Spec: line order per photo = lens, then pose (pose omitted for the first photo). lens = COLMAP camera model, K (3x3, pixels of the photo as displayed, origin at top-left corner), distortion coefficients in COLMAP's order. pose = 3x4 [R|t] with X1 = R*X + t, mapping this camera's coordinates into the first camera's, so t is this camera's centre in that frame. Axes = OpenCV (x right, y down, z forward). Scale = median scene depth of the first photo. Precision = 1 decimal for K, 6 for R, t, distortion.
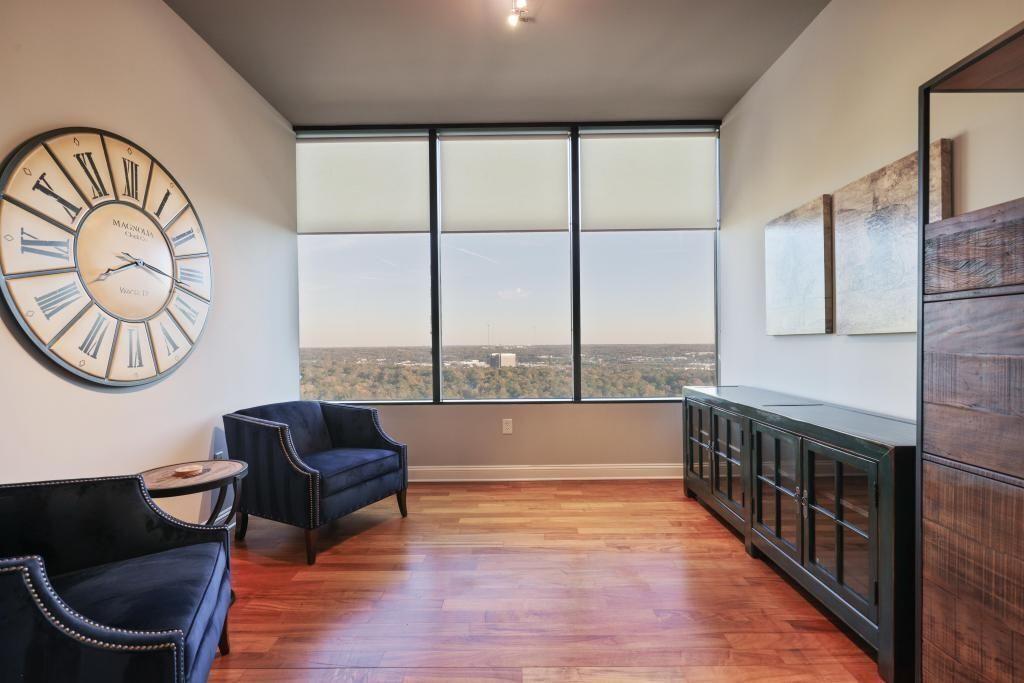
lens RADIAL K [[461.2, 0, 511.6], [0, 461.2, 347.1], [0, 0, 1]] dist [0.003603, -0.000347]
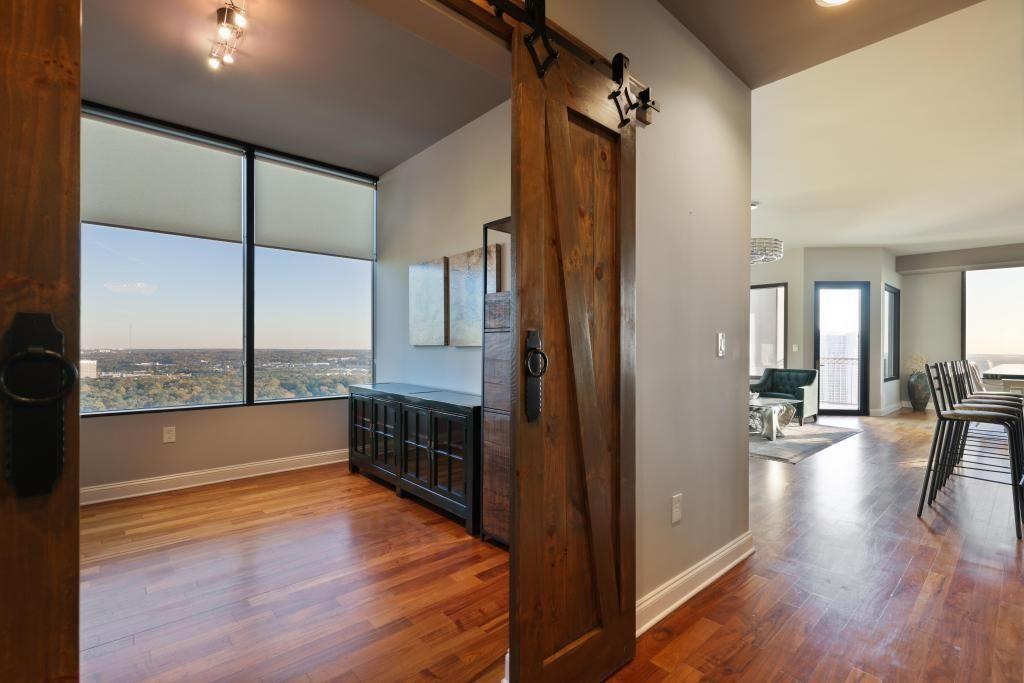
lens RADIAL K [[461.2, 0, 512.7], [0, 461.2, 343.6], [0, 0, 1]] dist [0.003603, -0.000347]
pose [[0.737592, 0.018369, 0.674997, -0.196936], [-0.005149, 0.999754, -0.021581, -0.002990], [-0.675228, 0.012442, 0.737505, -0.297827]]
